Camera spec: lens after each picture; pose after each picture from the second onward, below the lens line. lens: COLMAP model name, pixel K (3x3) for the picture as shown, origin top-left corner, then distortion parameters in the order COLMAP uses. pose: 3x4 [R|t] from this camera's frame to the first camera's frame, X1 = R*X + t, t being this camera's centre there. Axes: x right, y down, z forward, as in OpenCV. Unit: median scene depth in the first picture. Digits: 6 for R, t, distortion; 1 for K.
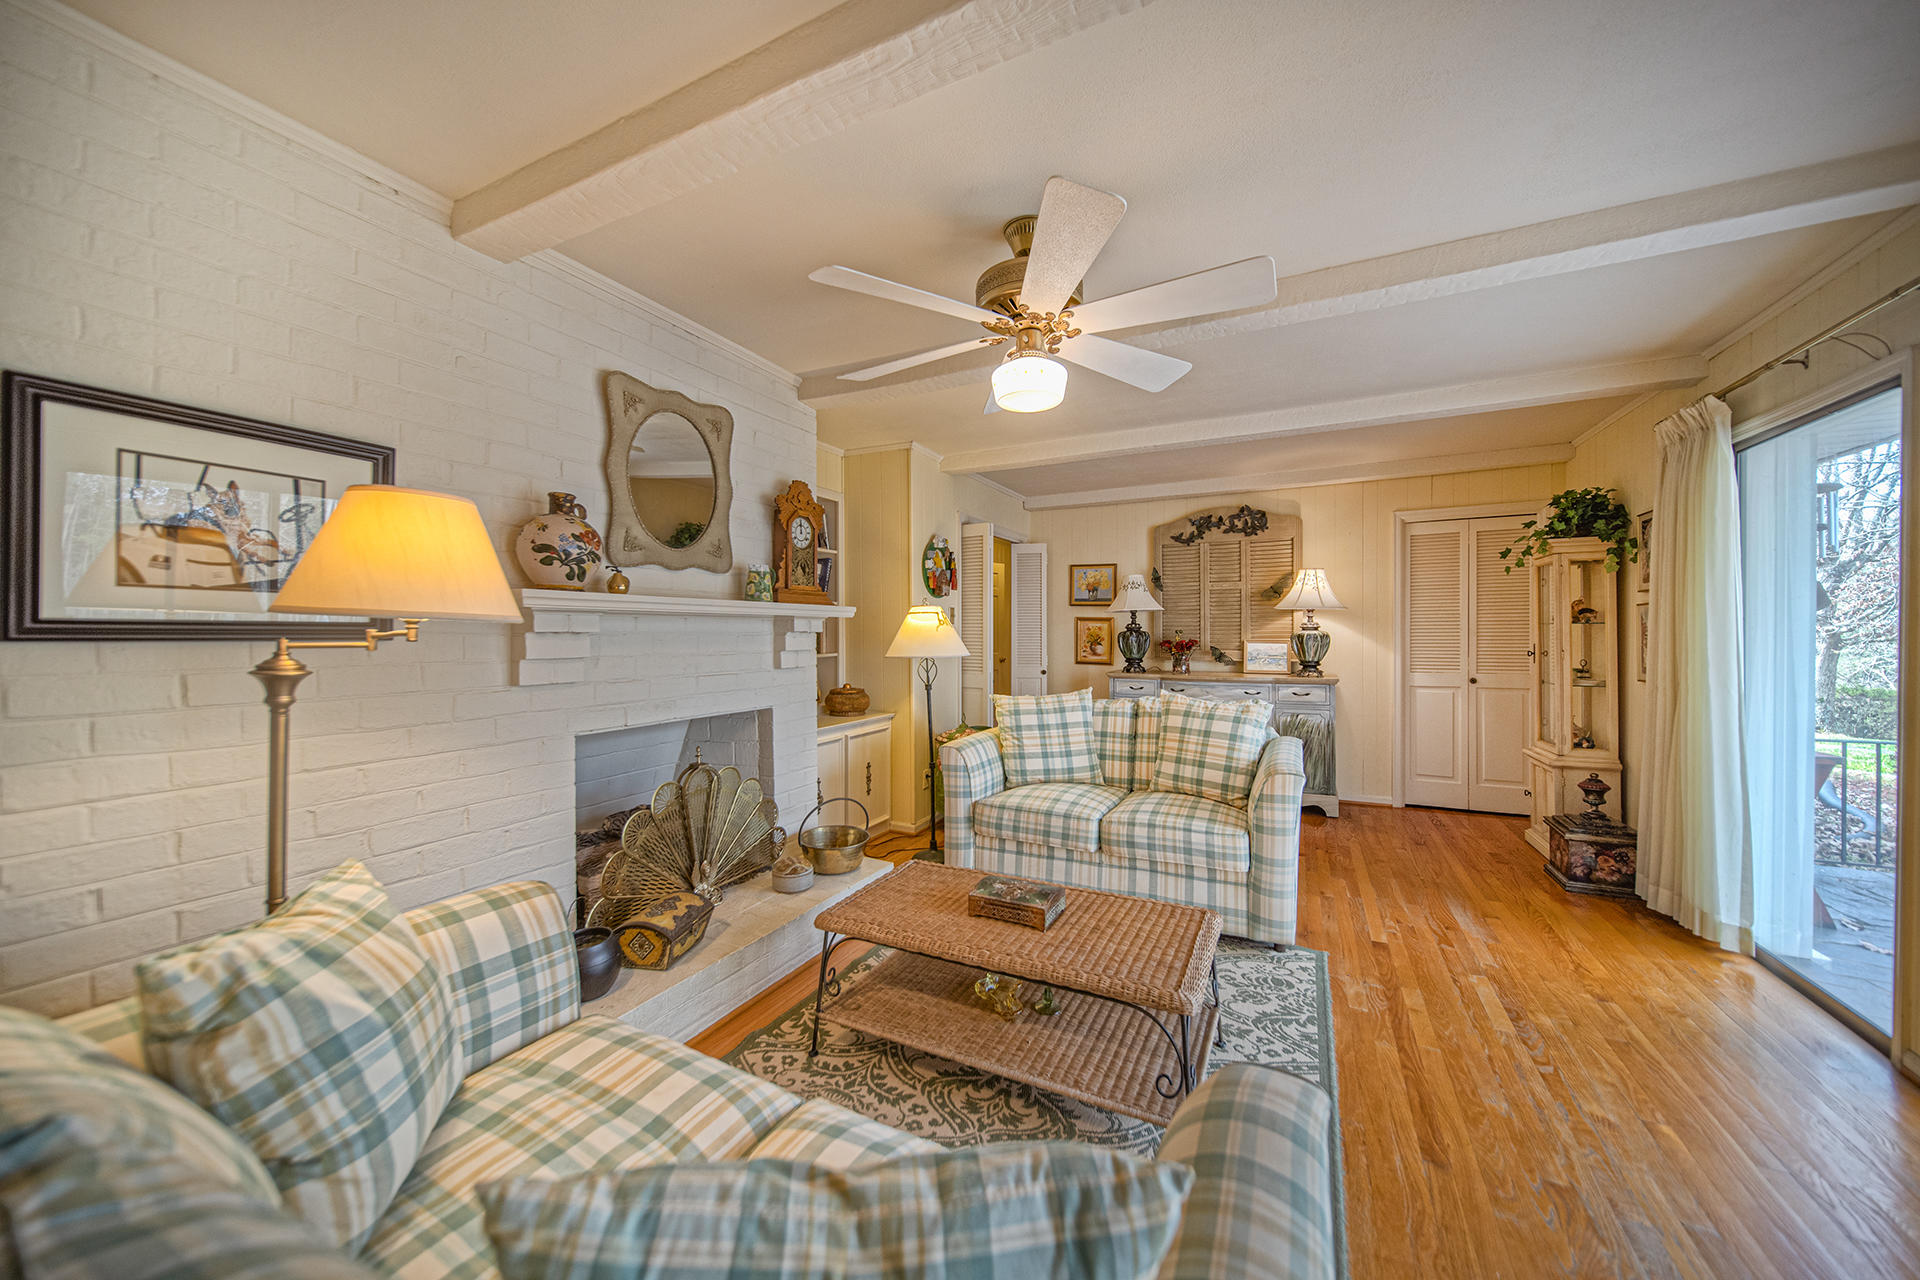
lens RADIAL K [[677.4, 0, 957.7], [0, 677.4, 636.0], [0, 0, 1]] dist [-0.002706, -0.001029]
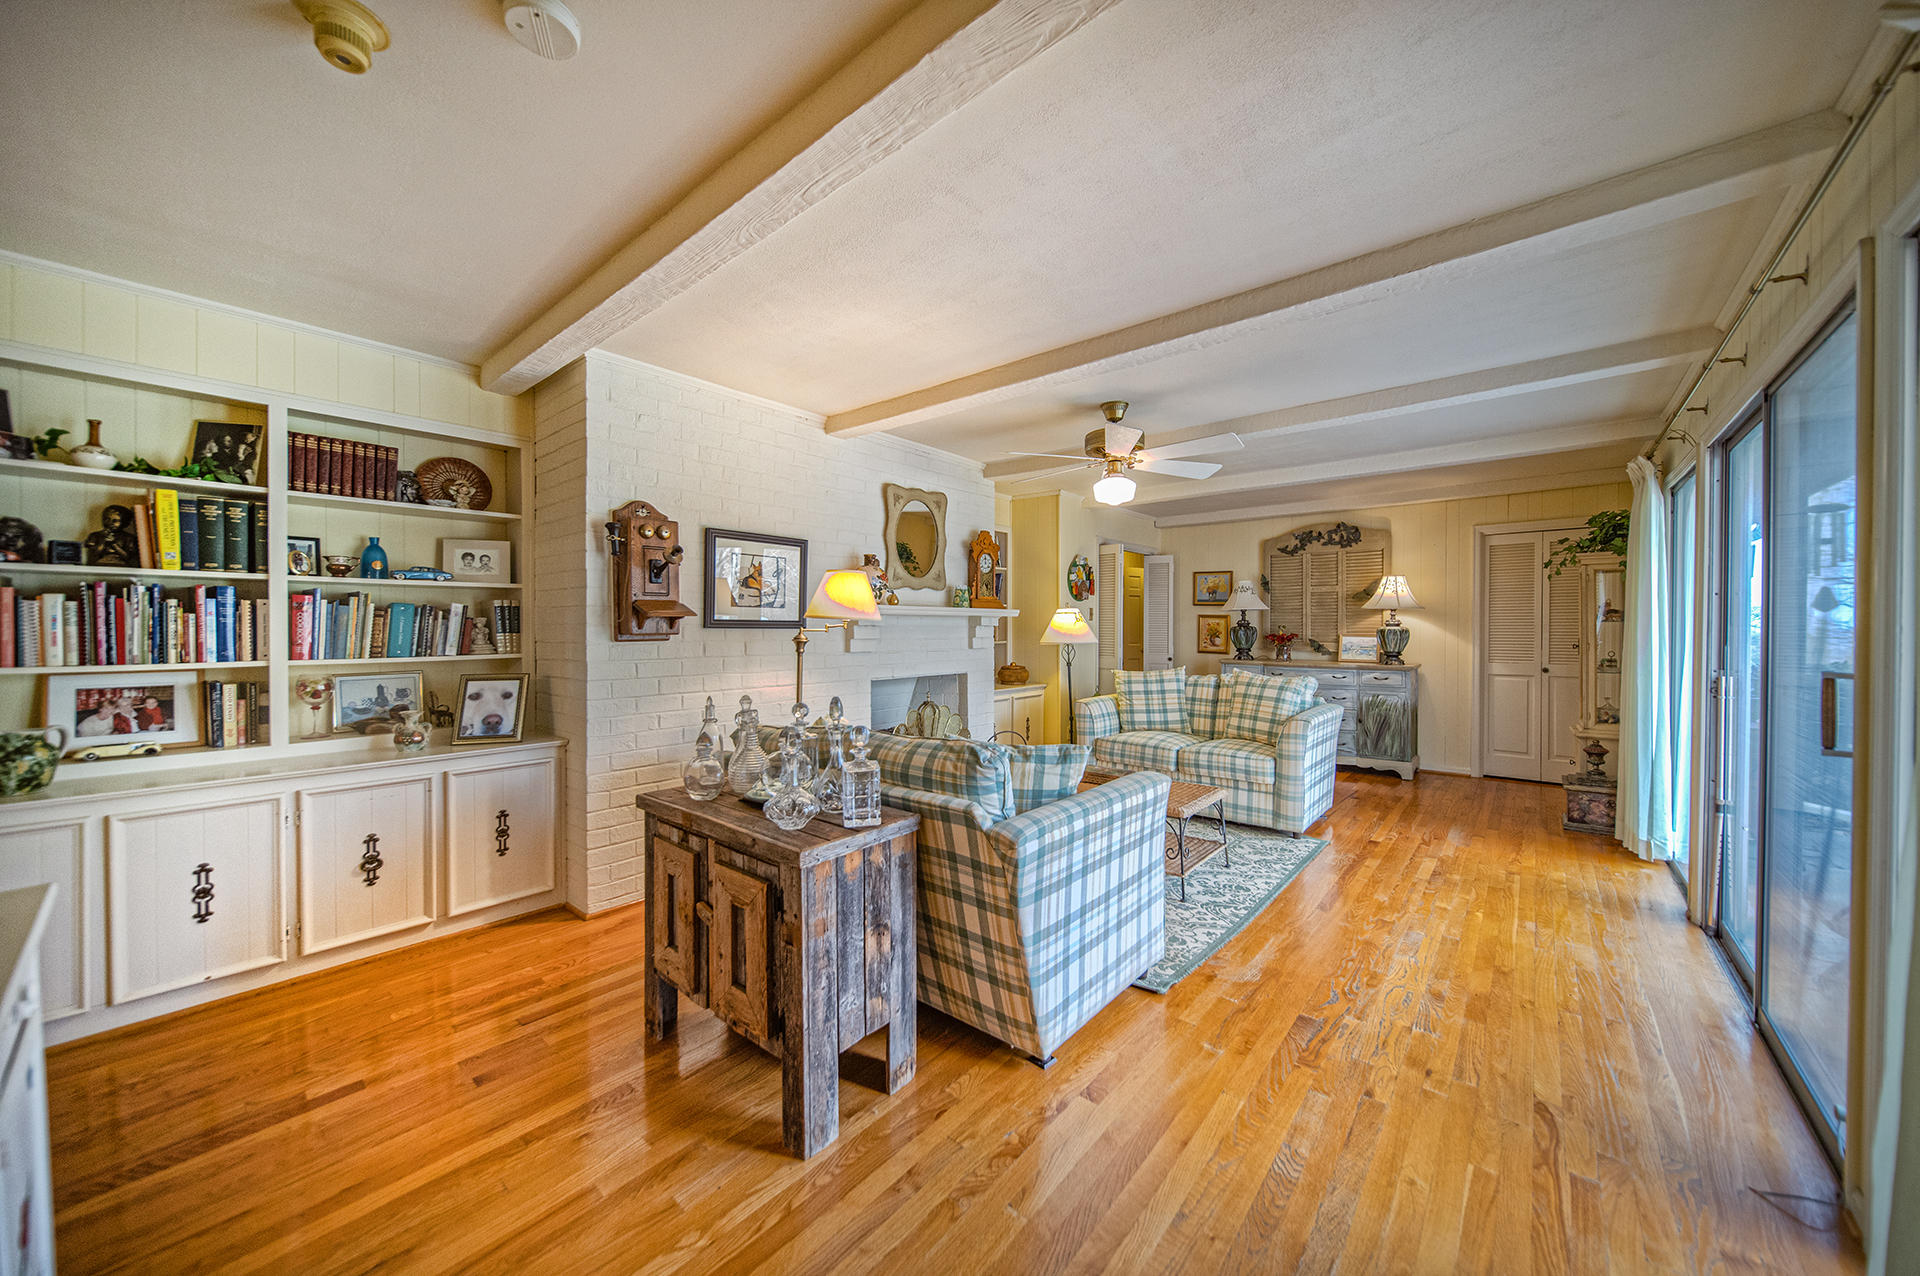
lens RADIAL K [[677.4, 0, 959.6], [0, 677.4, 636.4], [0, 0, 1]] dist [-0.002706, -0.001029]
pose [[0.971554, 0.008017, -0.236684, 0.077562], [-0.005840, 0.999934, 0.009900, 0.003188], [0.236748, -0.008236, 0.971536, -0.499803]]
